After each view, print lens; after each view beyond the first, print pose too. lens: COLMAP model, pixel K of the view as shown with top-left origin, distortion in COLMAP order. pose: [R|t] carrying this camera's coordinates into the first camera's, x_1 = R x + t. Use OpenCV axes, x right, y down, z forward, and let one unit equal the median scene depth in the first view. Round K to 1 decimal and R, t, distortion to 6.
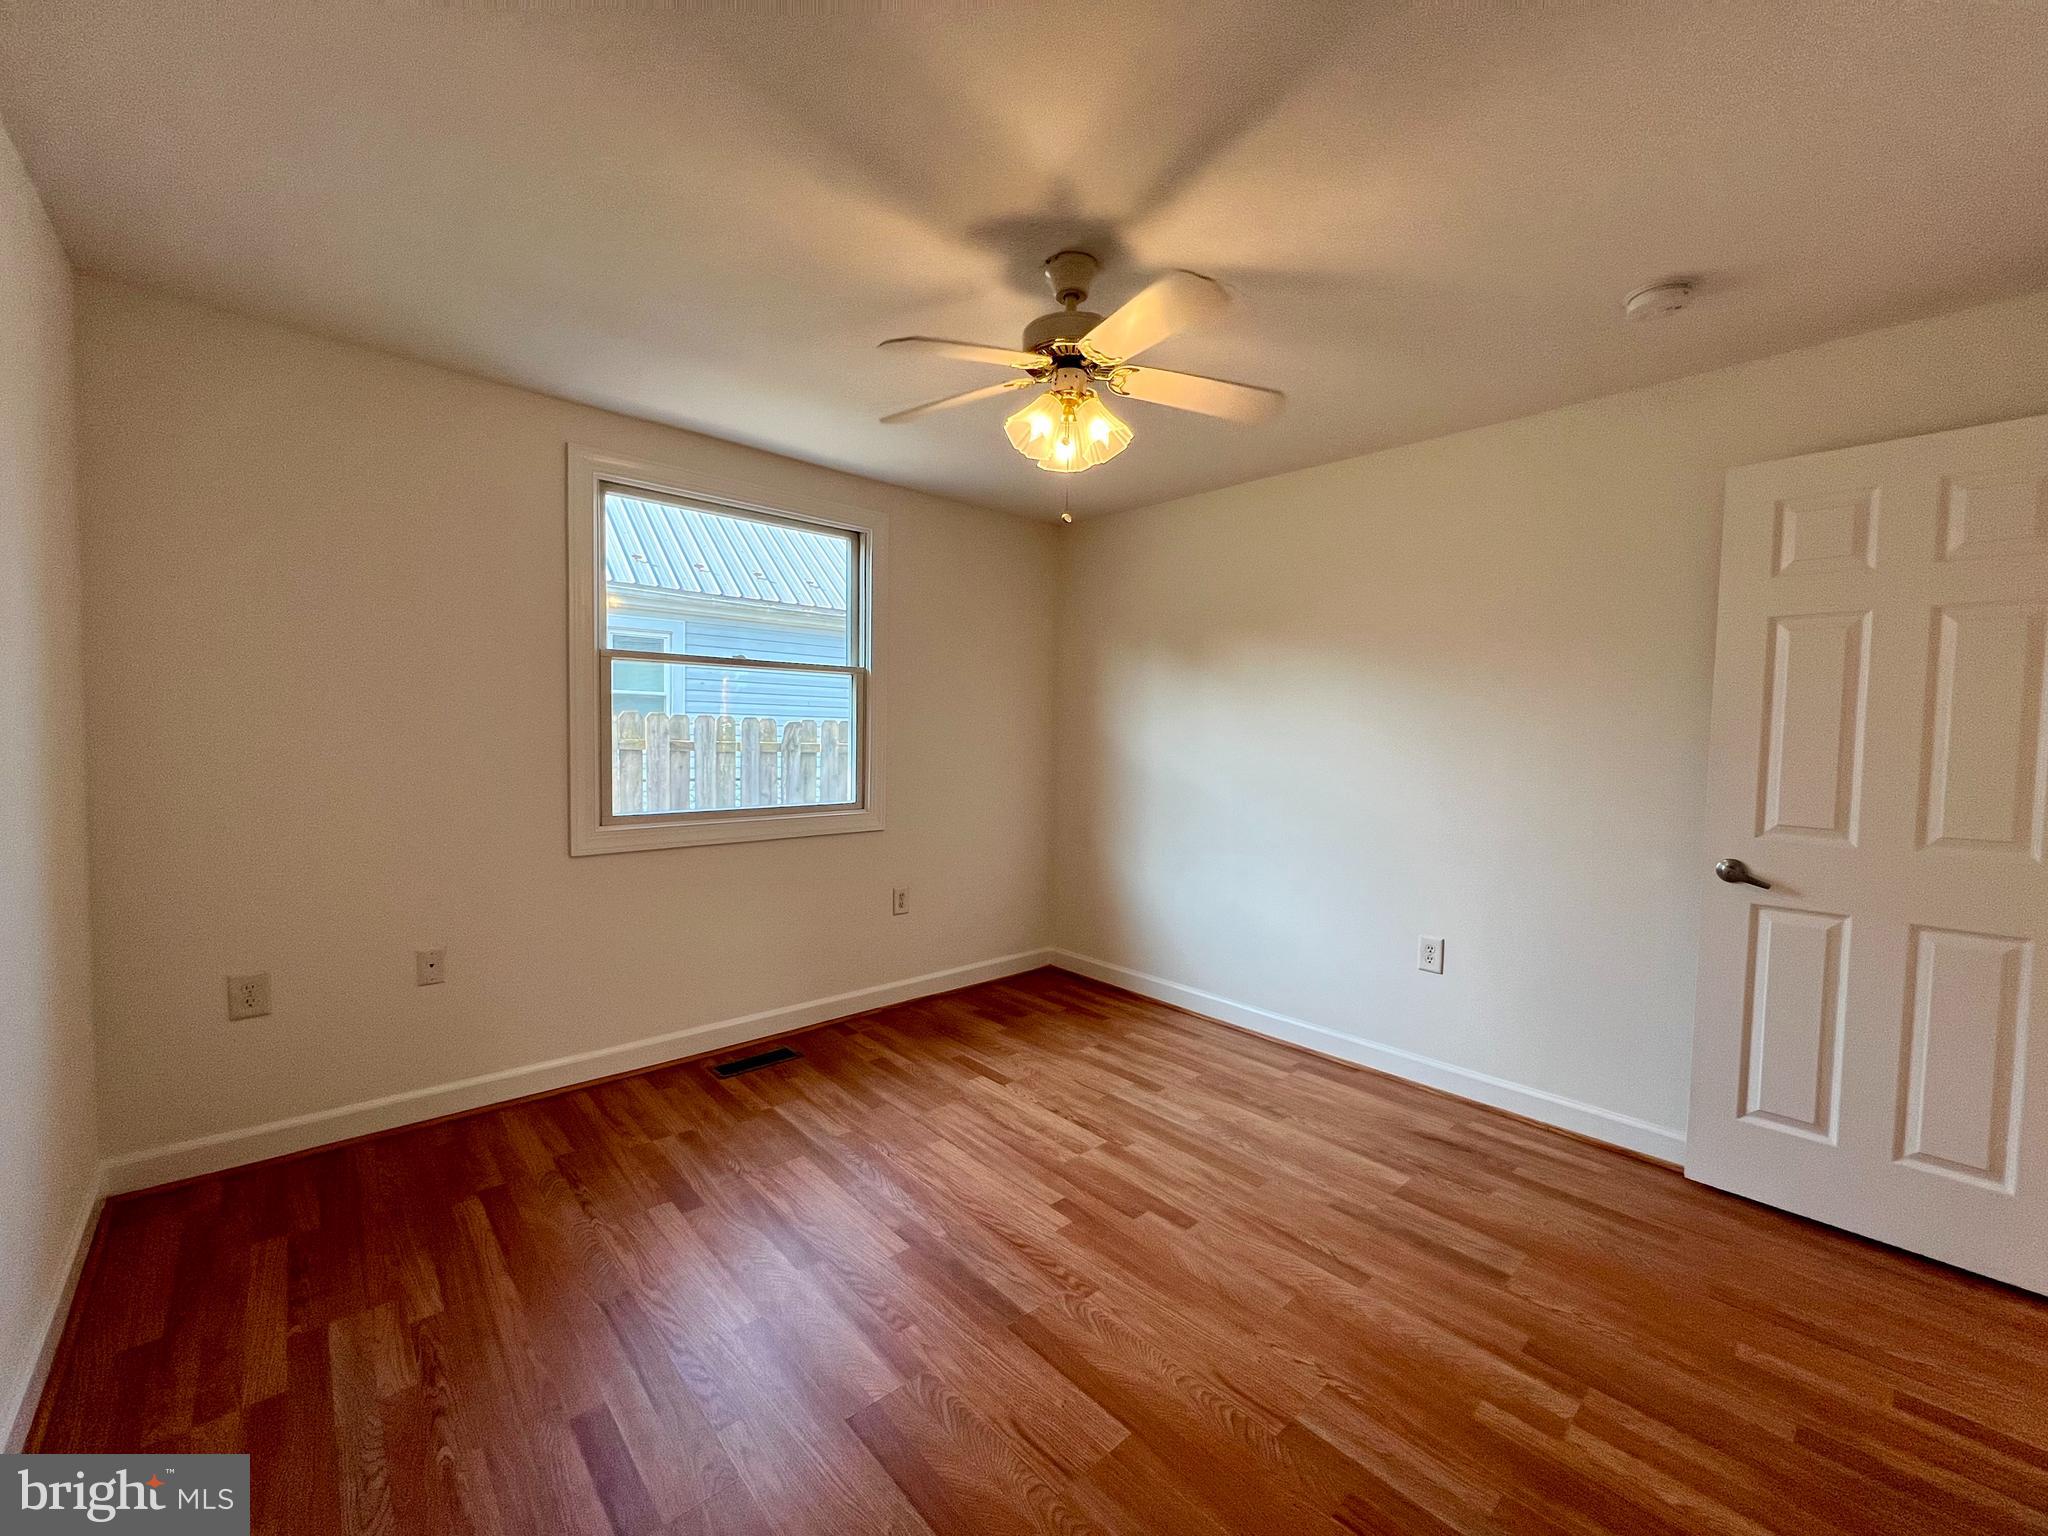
lens RADIAL K [[822.3, 0, 1027.0], [0, 822.3, 766.2], [0, 0, 1]] dist [-0.000338, 0.000586]
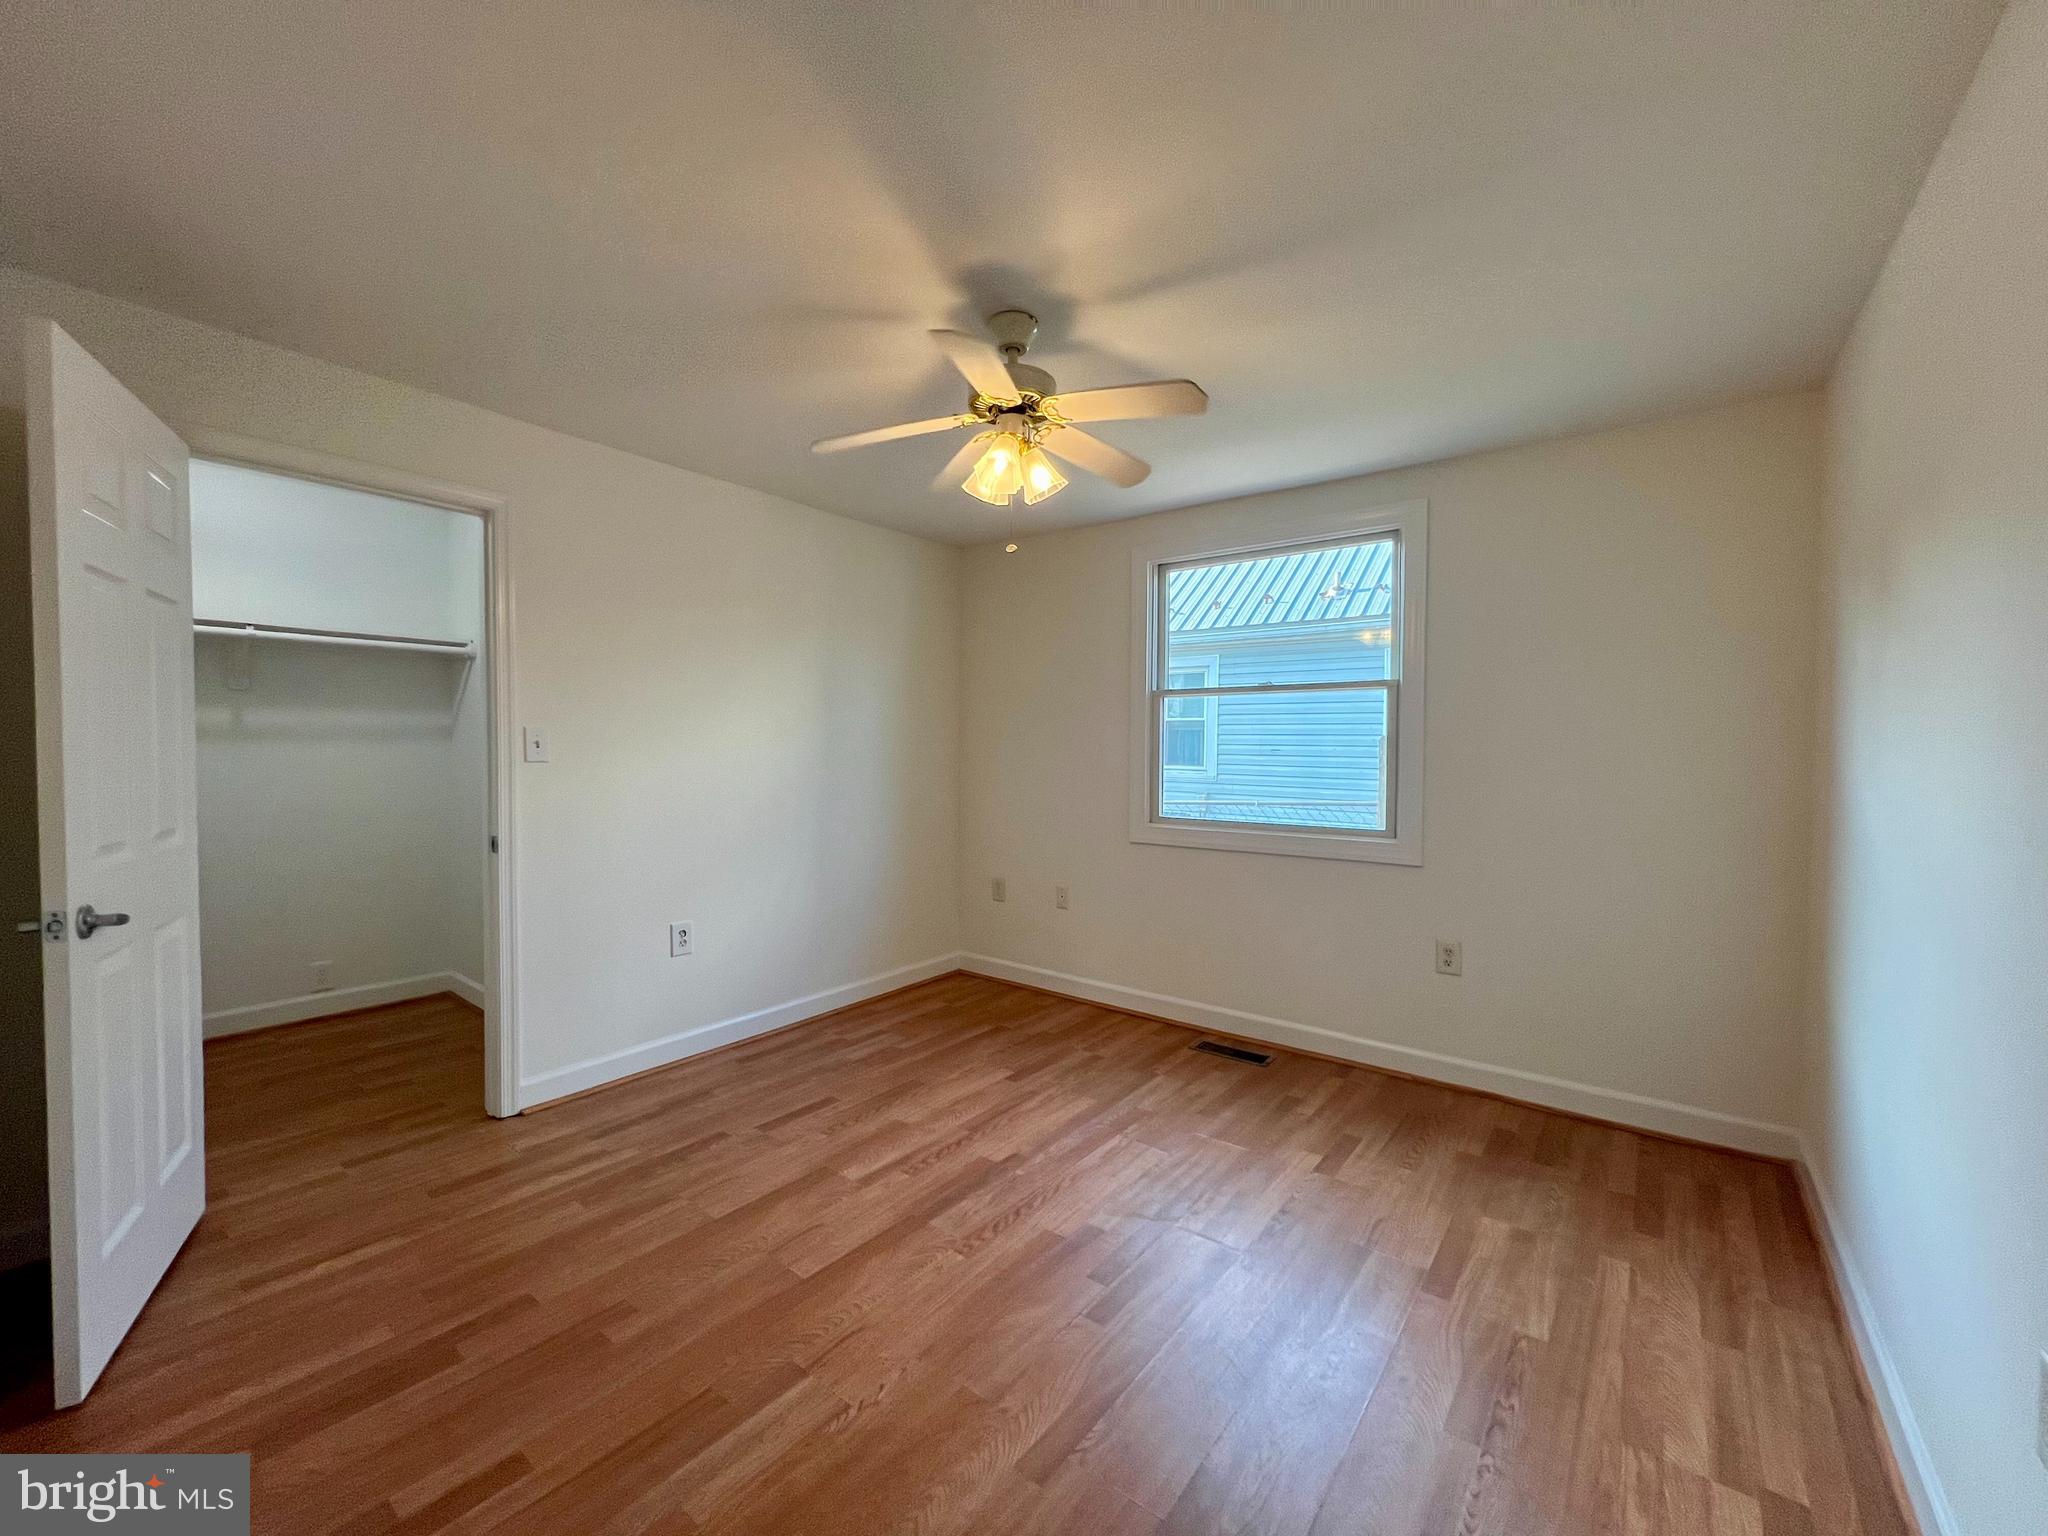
lens RADIAL K [[822.3, 0, 1012.4], [0, 822.3, 762.1], [0, 0, 1]] dist [-0.000338, 0.000586]
pose [[0.164252, 0.000504, -0.986418, 0.833268], [-0.047128, 0.998862, -0.007337, -0.005389], [0.985292, 0.047693, 0.164089, 0.611077]]
